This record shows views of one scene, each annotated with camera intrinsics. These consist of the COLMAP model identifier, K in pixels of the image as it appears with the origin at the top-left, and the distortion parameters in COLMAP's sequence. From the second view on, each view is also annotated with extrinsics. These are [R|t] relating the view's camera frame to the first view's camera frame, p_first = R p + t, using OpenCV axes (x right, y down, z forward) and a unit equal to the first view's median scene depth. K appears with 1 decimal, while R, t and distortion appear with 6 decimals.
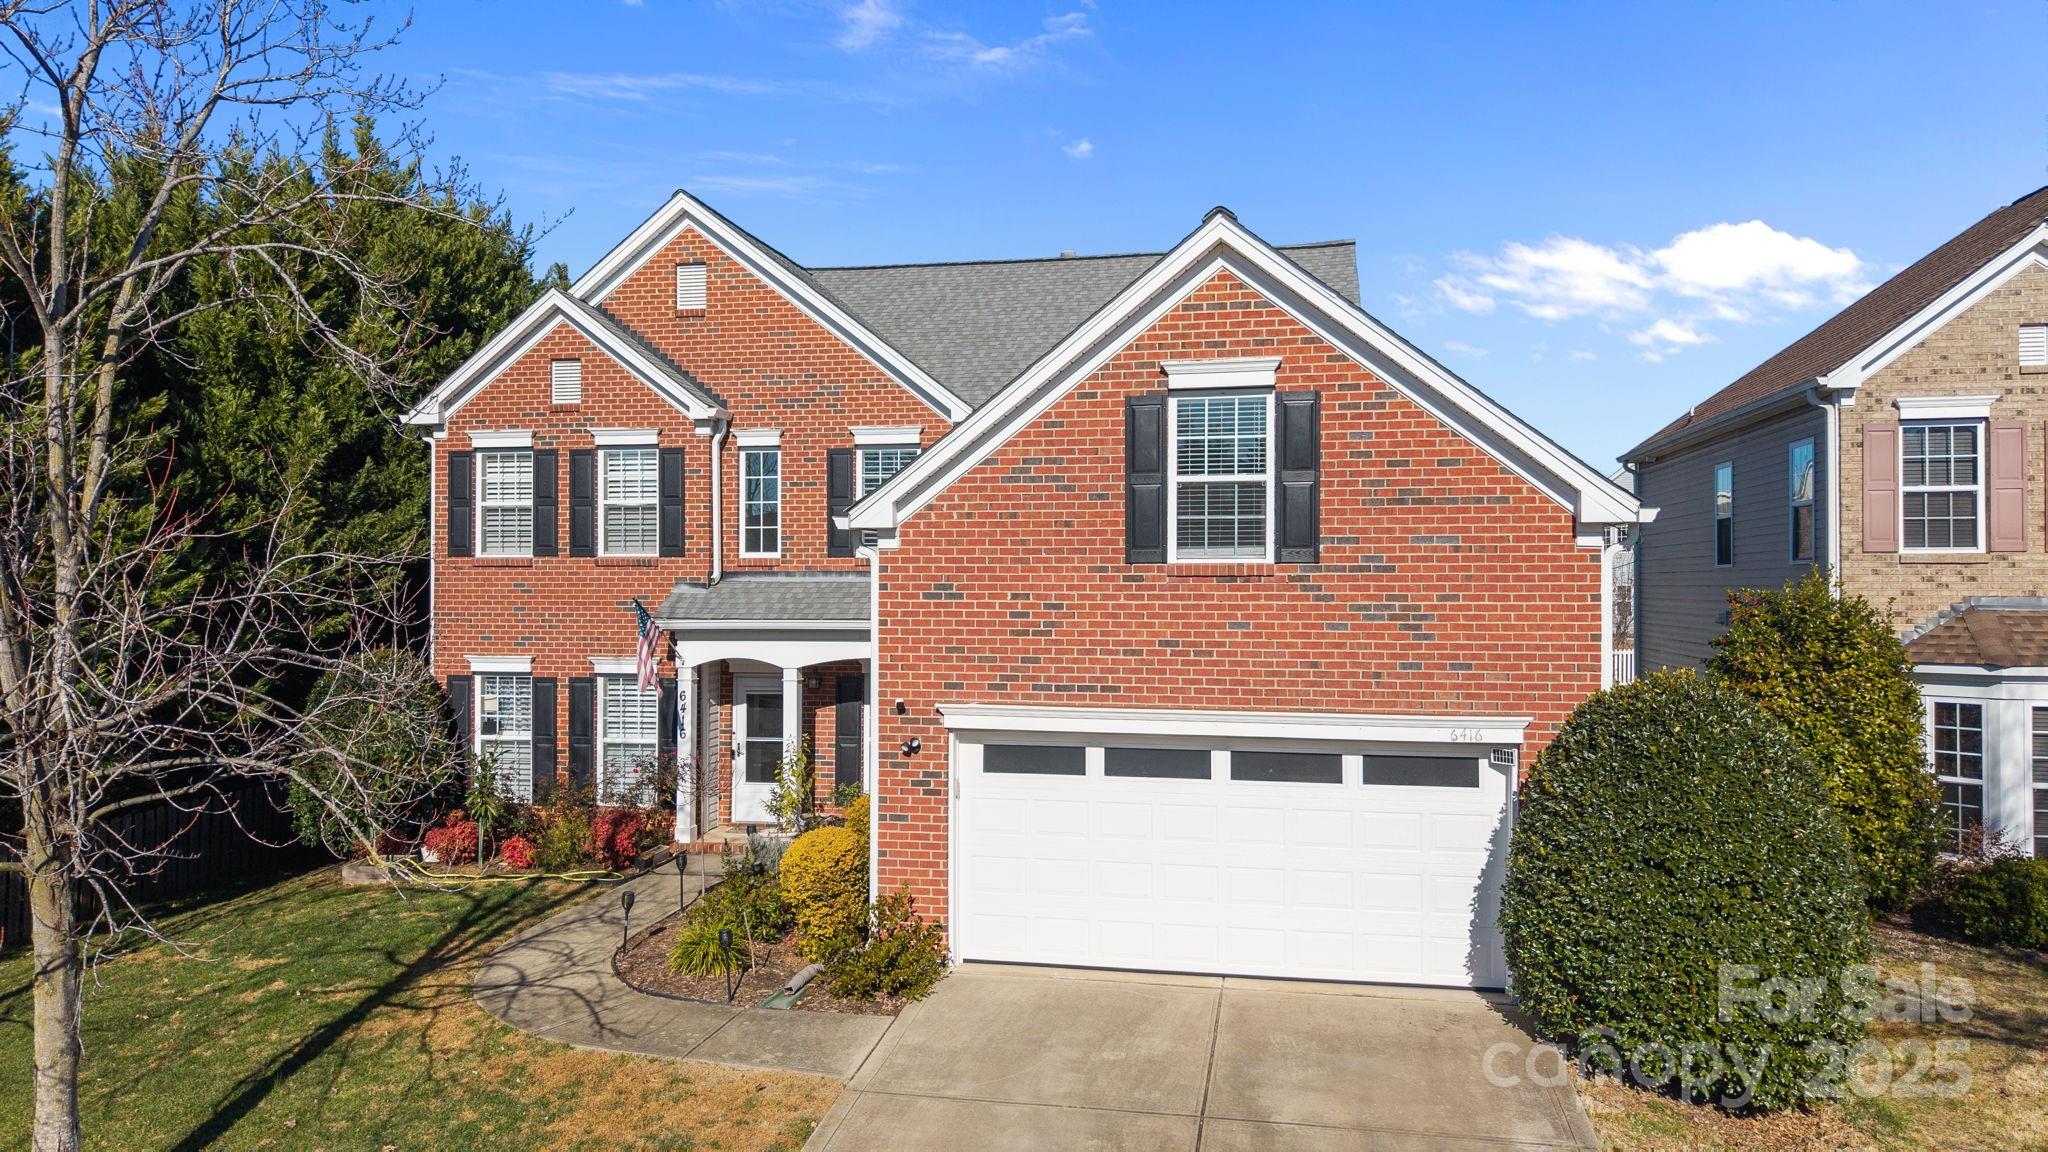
lens RADIAL K [[1404.3, 0, 1018.1], [0, 1404.3, 583.2], [0, 0, 1]] dist [0.001734, -0.001489]
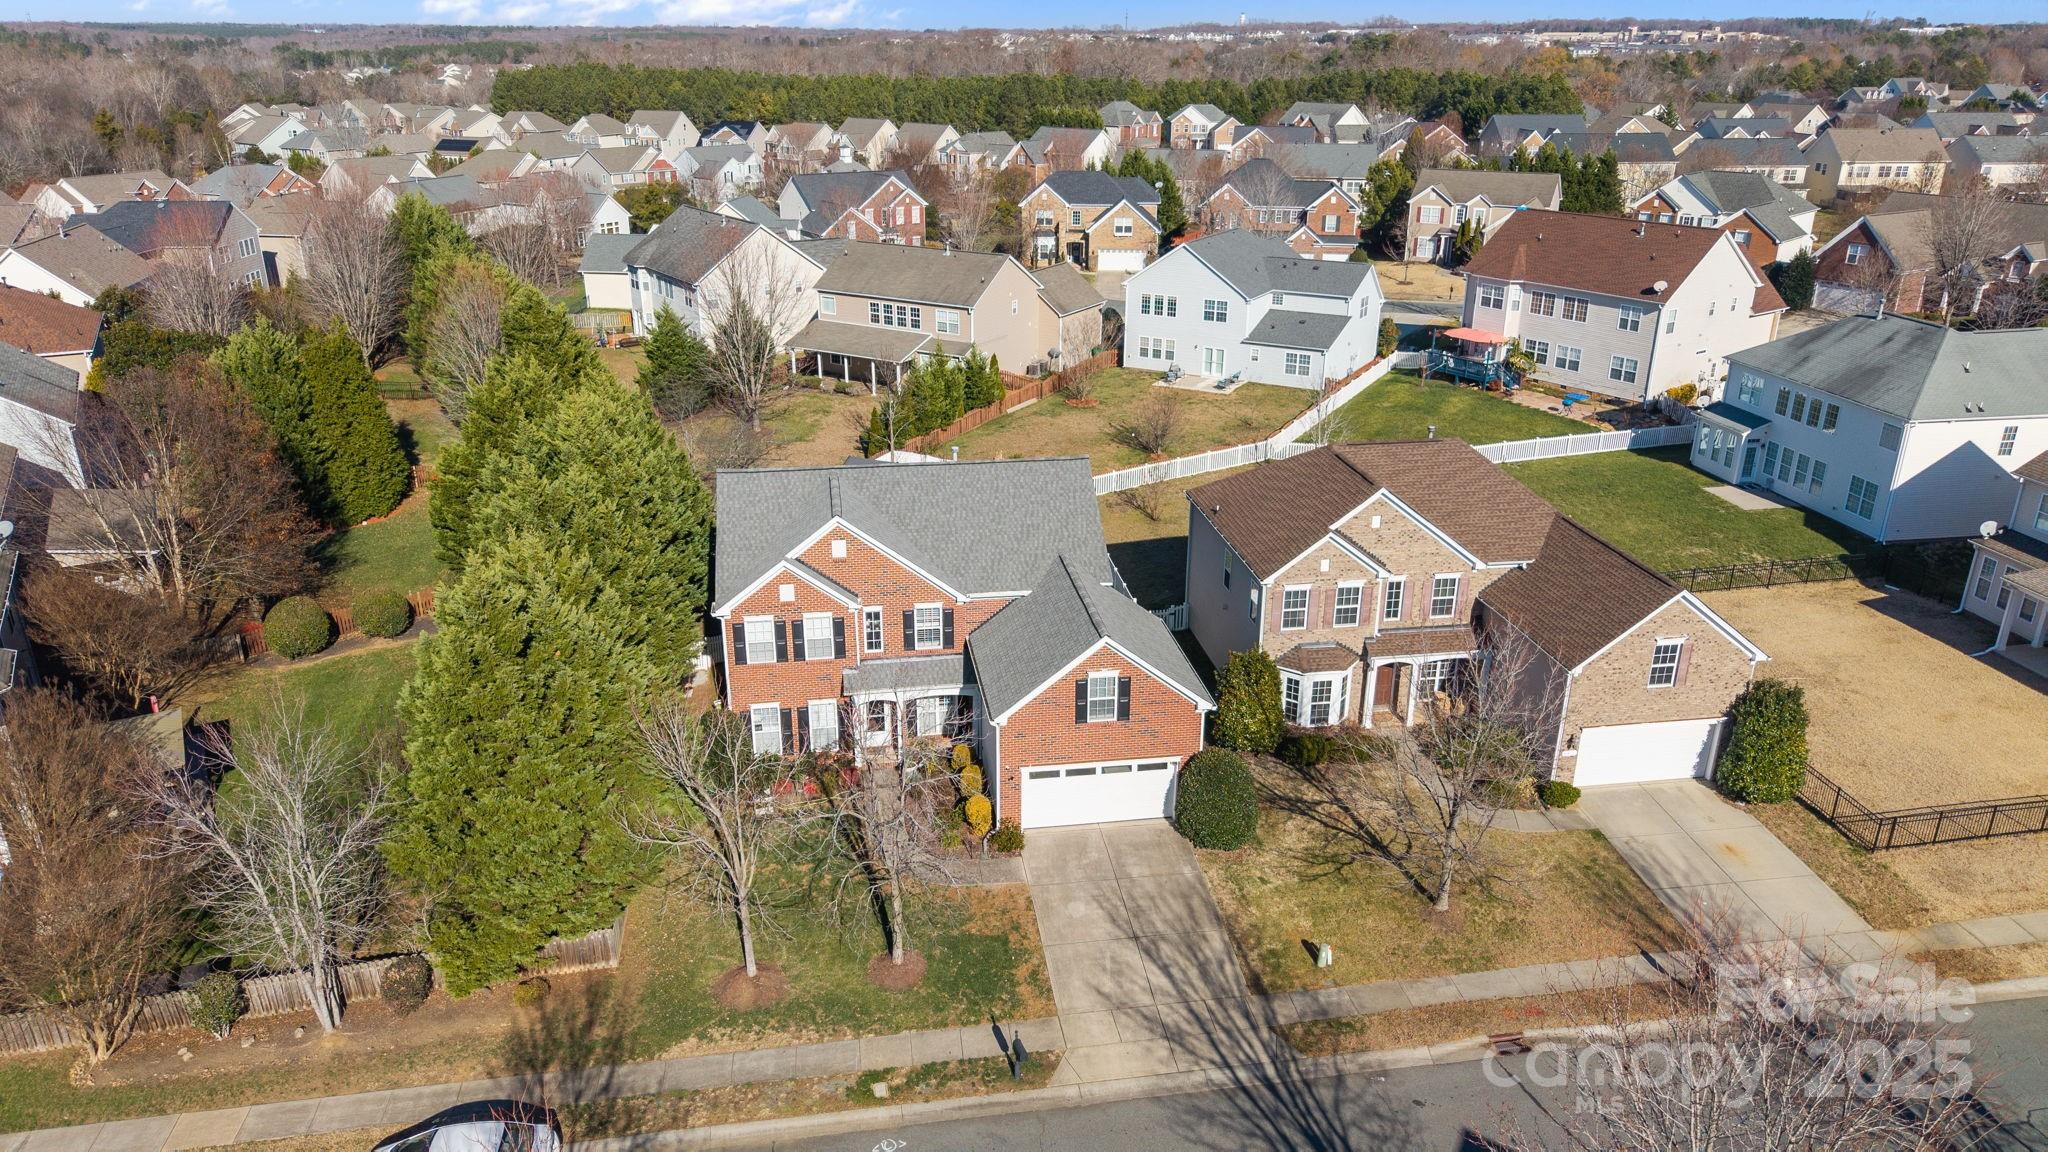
lens RADIAL K [[1404.3, 0, 1024.9], [0, 1404.3, 573.5], [0, 0, 1]] dist [0.001734, -0.001489]
pose [[0.937366, -0.122960, 0.325922, -0.846353], [-0.006400, 0.929392, 0.369038, -1.236251], [-0.348287, -0.348010, 0.870394, -1.375084]]
